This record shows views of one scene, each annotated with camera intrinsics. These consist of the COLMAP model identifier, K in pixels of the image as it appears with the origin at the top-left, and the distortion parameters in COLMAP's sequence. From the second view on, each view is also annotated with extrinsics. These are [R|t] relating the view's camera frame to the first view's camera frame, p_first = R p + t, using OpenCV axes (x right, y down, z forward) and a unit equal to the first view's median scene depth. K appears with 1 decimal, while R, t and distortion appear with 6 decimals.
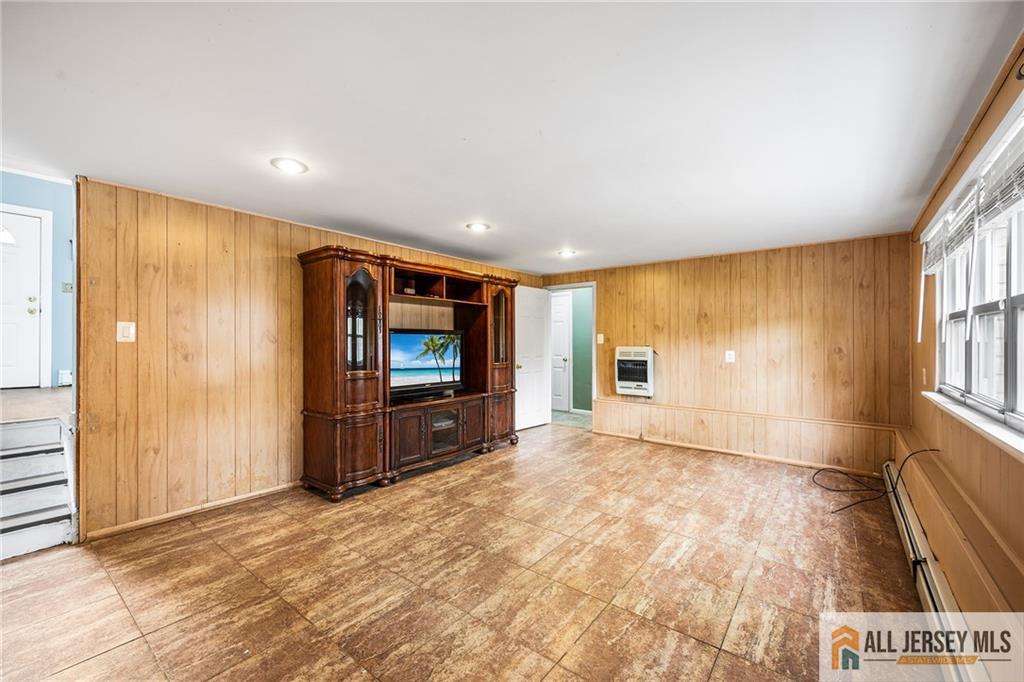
lens RADIAL K [[410.6, 0, 508.5], [0, 410.6, 337.3], [0, 0, 1]] dist [-0.000358, -0.000608]
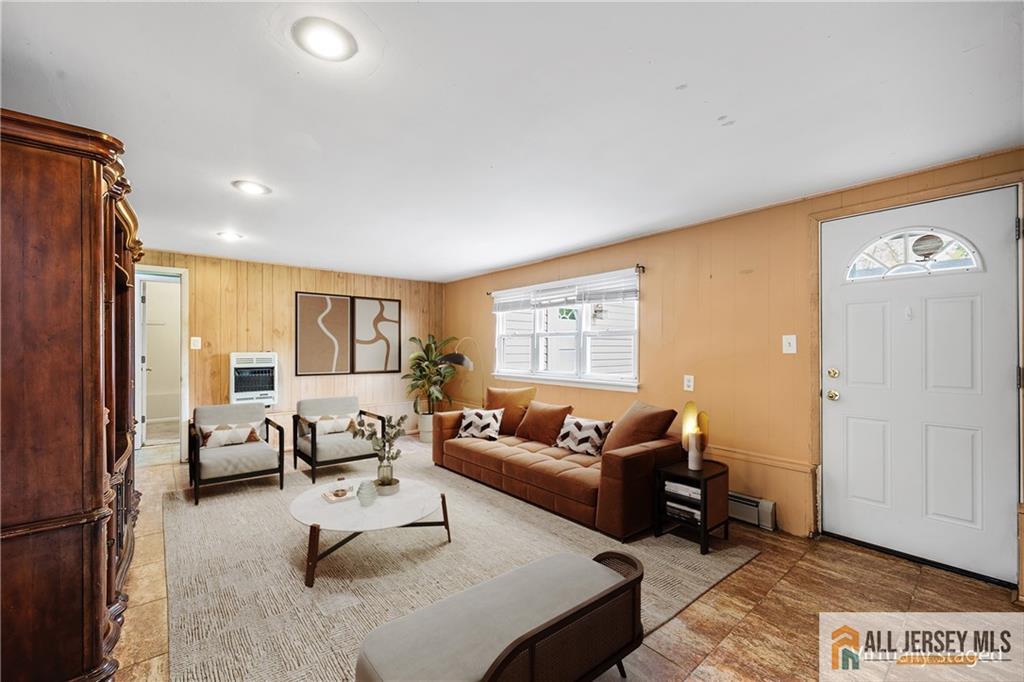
lens RADIAL K [[410.6, 0, 508.5], [0, 410.6, 337.3], [0, 0, 1]] dist [-0.000358, -0.000608]
pose [[0.214291, 0.014811, 0.976658, -0.460035], [-0.019211, 0.999756, -0.010946, -0.011467], [-0.976581, -0.016417, 0.214523, 0.262102]]
